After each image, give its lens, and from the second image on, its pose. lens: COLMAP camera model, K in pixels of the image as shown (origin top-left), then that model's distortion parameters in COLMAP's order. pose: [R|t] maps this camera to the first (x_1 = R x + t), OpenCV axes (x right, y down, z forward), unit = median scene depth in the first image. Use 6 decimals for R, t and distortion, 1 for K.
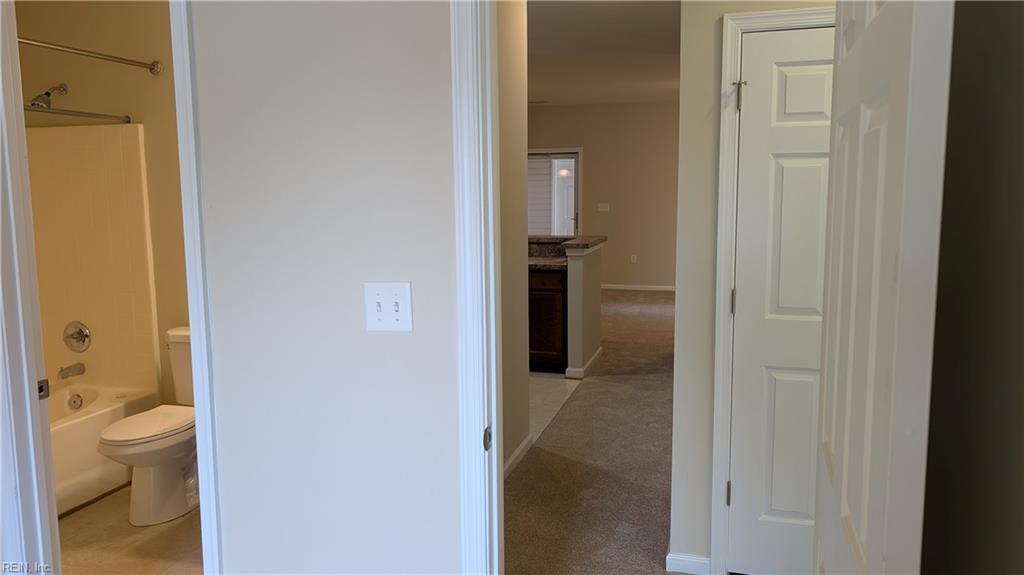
lens RADIAL K [[746.4, 0, 520.5], [0, 746.4, 289.3], [0, 0, 1]] dist [0.005503, -0.011828]
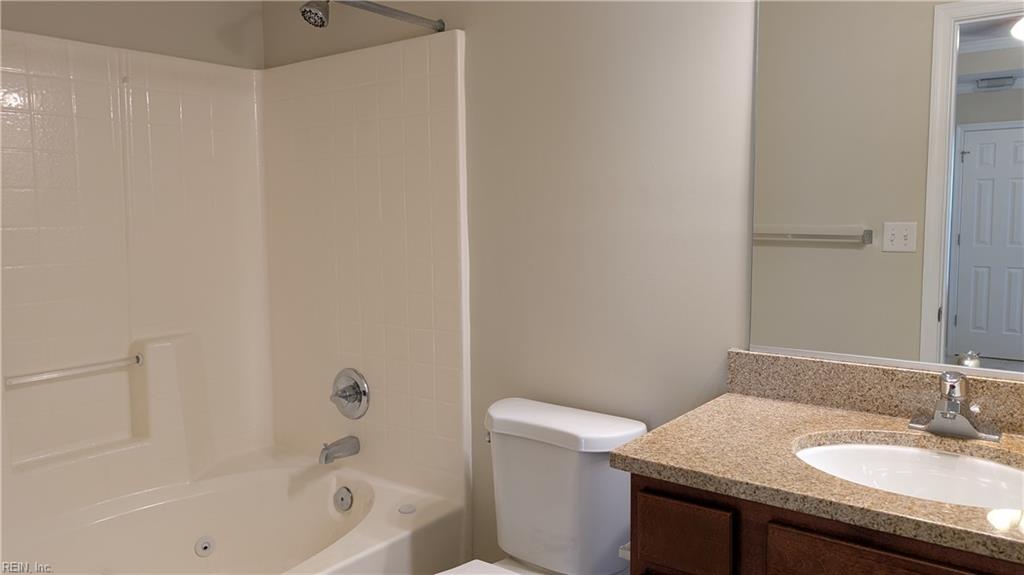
lens RADIAL K [[746.4, 0, 510.8], [0, 746.4, 286.4], [0, 0, 1]] dist [0.005503, -0.011828]
pose [[0.926908, 0.033971, -0.373748, -0.245761], [-0.045765, 0.998694, -0.022725, -0.017256], [0.372488, 0.038168, 0.927252, 0.477962]]
